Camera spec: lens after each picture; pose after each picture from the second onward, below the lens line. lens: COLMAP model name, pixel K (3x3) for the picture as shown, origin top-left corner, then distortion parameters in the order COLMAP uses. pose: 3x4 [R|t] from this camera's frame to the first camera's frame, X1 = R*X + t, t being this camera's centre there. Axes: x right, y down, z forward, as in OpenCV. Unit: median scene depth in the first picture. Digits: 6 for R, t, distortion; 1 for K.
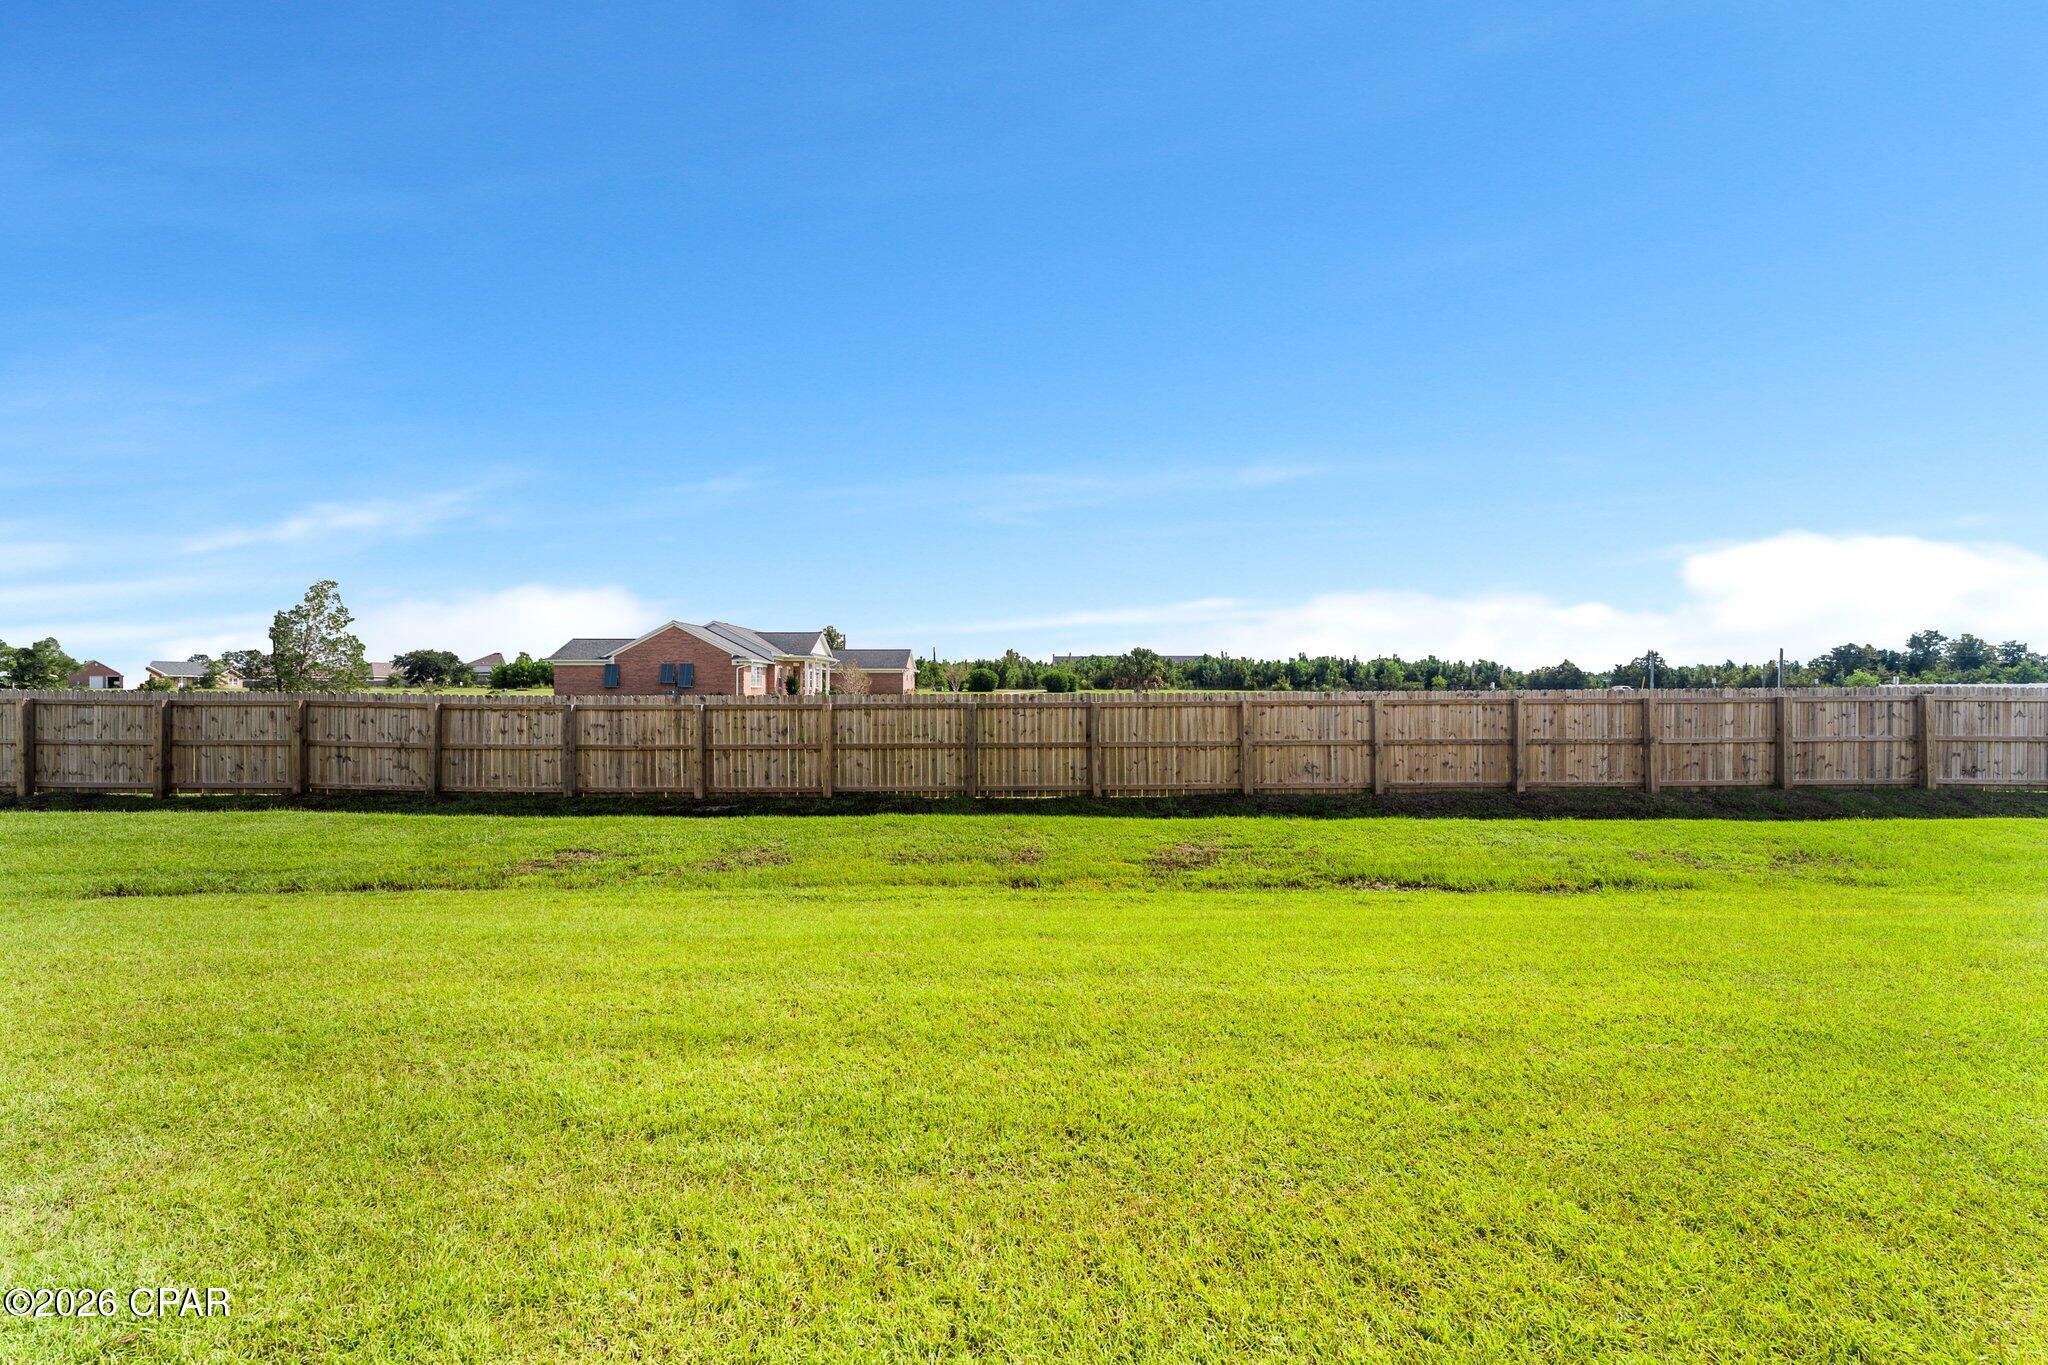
lens RADIAL K [[817.6, 0, 1017.6], [0, 817.6, 684.3], [0, 0, 1]] dist [0.001567, -0.000348]
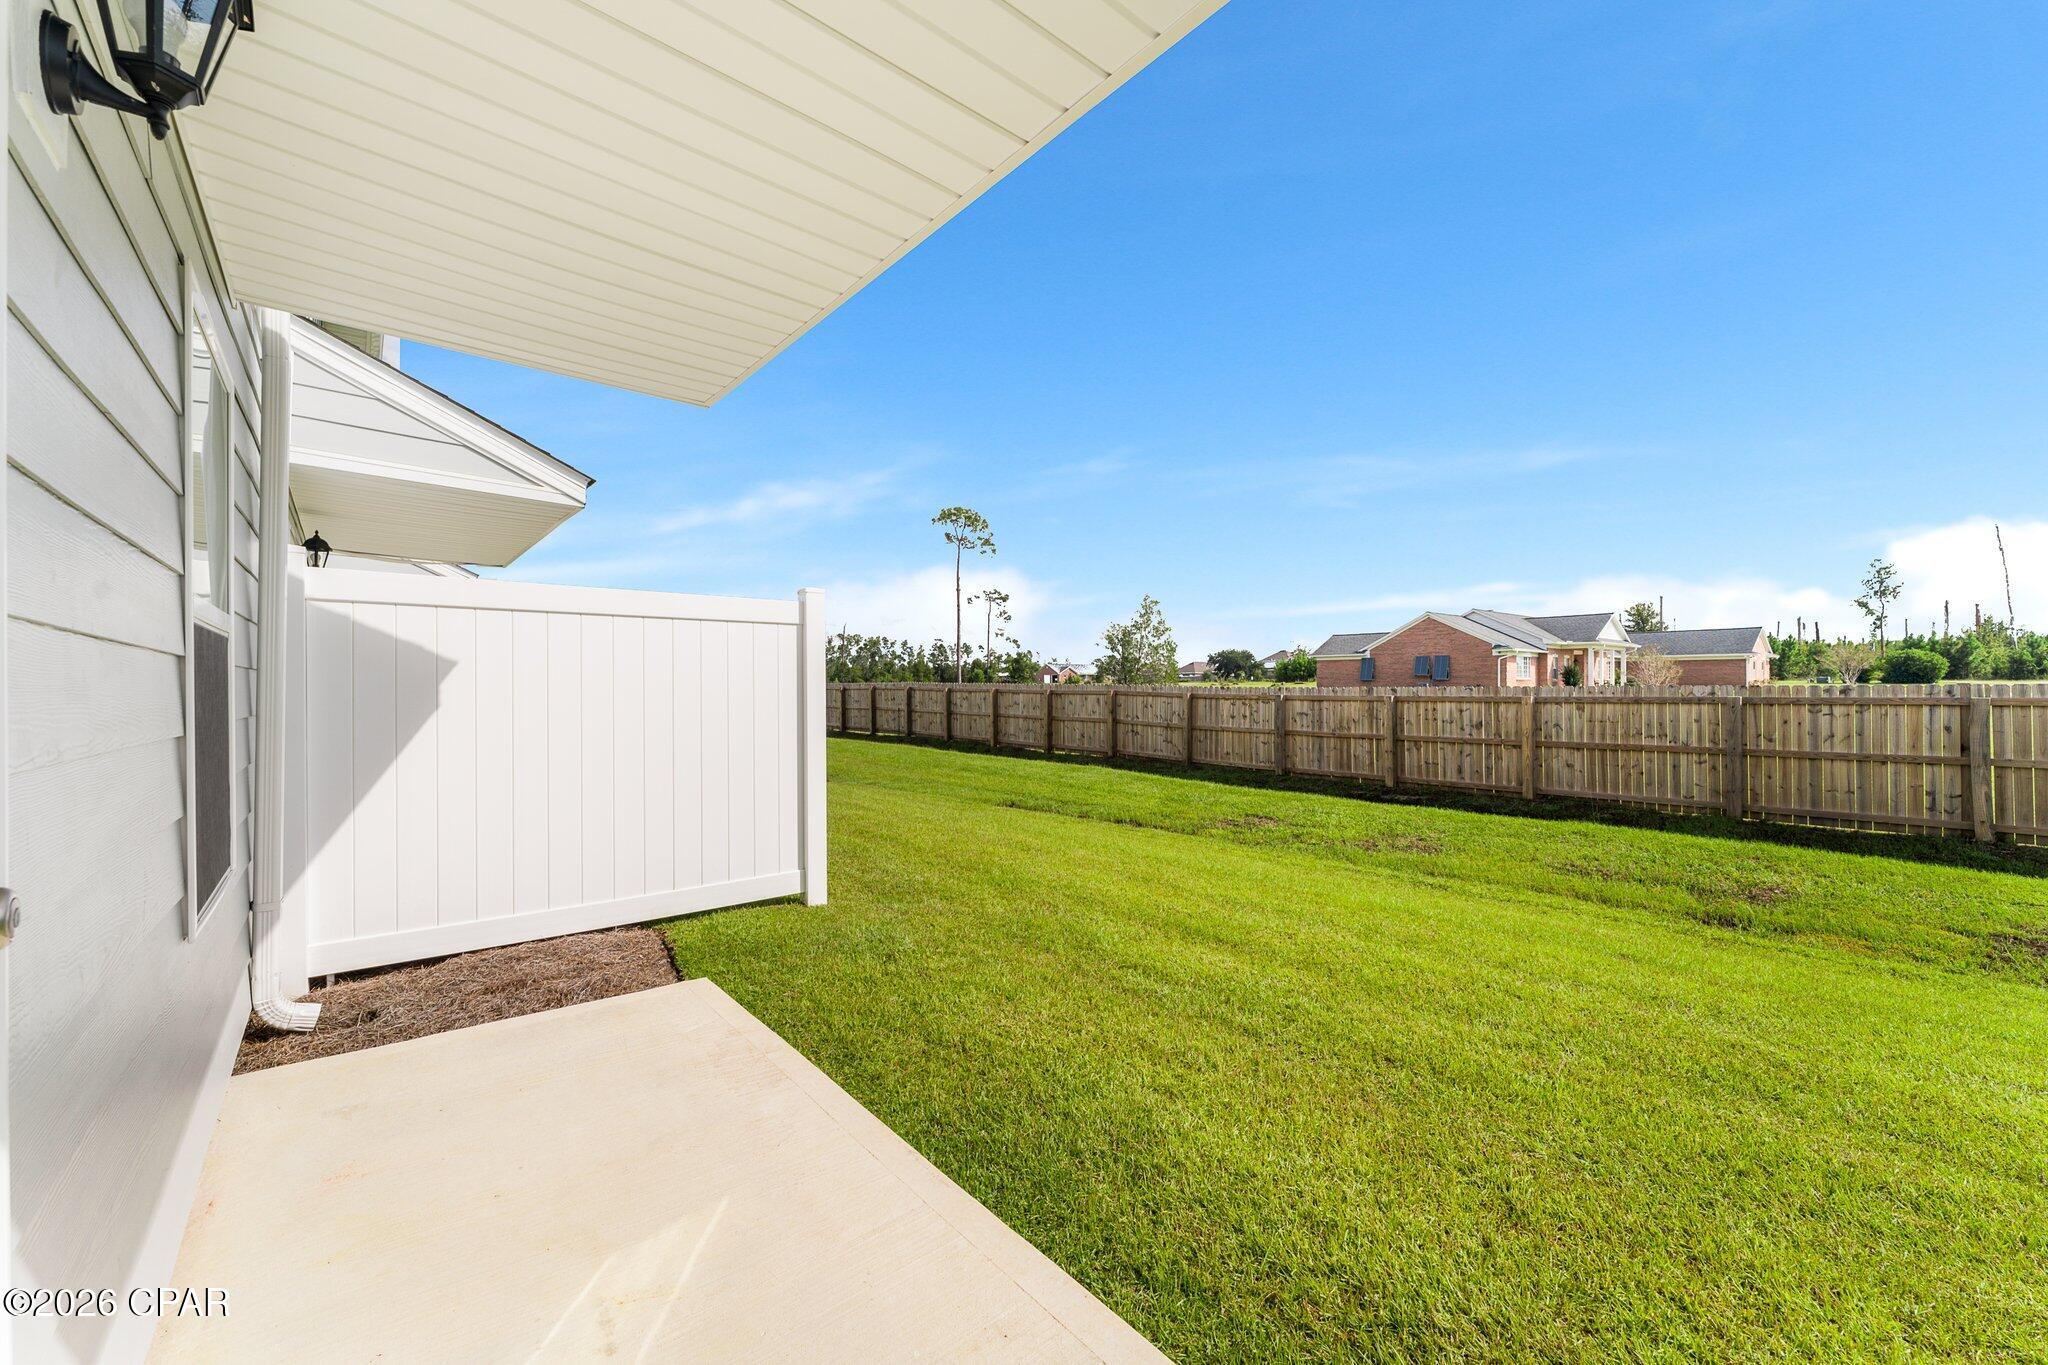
lens RADIAL K [[817.6, 0, 1012.0], [0, 817.6, 683.7], [0, 0, 1]] dist [0.001567, -0.000348]
pose [[0.631622, -0.002379, -0.775273, 0.108445], [0.008528, 0.999956, 0.003879, 0.001298], [0.775230, -0.009062, 0.631614, -0.023959]]
